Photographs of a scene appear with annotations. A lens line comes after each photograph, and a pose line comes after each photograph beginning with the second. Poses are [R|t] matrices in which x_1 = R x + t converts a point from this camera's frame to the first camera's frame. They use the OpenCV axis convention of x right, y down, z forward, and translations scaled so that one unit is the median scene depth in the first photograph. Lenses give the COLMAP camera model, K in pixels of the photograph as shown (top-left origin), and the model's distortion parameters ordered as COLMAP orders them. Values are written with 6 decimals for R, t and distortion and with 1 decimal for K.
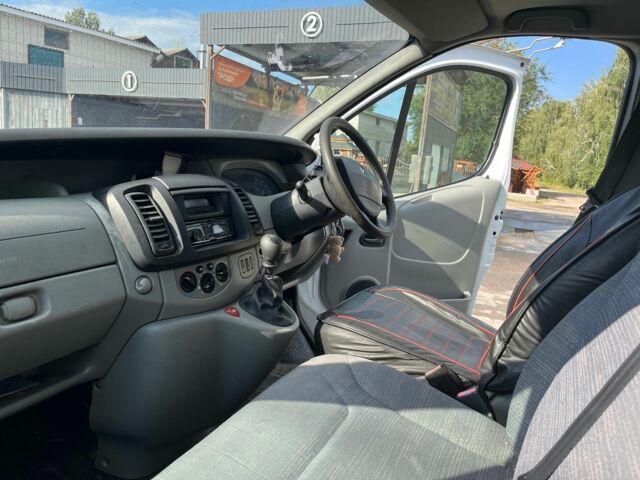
lens RADIAL K [[478.5, 0, 326.2], [0, 478.5, 243.7], [0, 0, 1]] dist [0.032674, -0.005689]
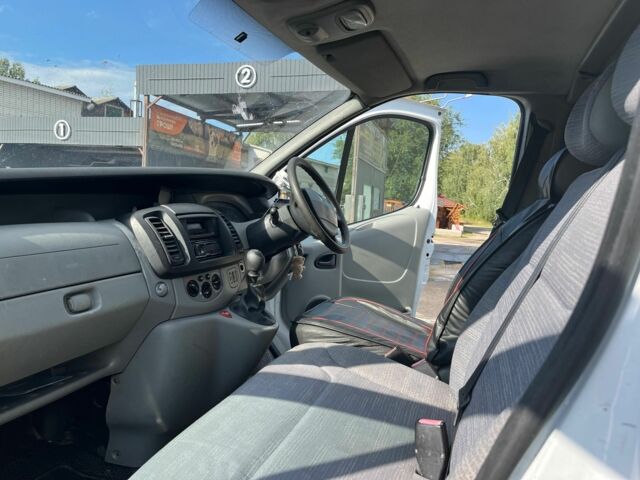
lens RADIAL K [[478.5, 0, 314.3], [0, 478.5, 236.5], [0, 0, 1]] dist [0.032674, -0.005689]
pose [[0.993076, -0.035961, 0.111838, -0.076523], [0.047227, 0.993889, -0.099773, 0.058735], [-0.107566, 0.104364, 0.988705, -0.182457]]
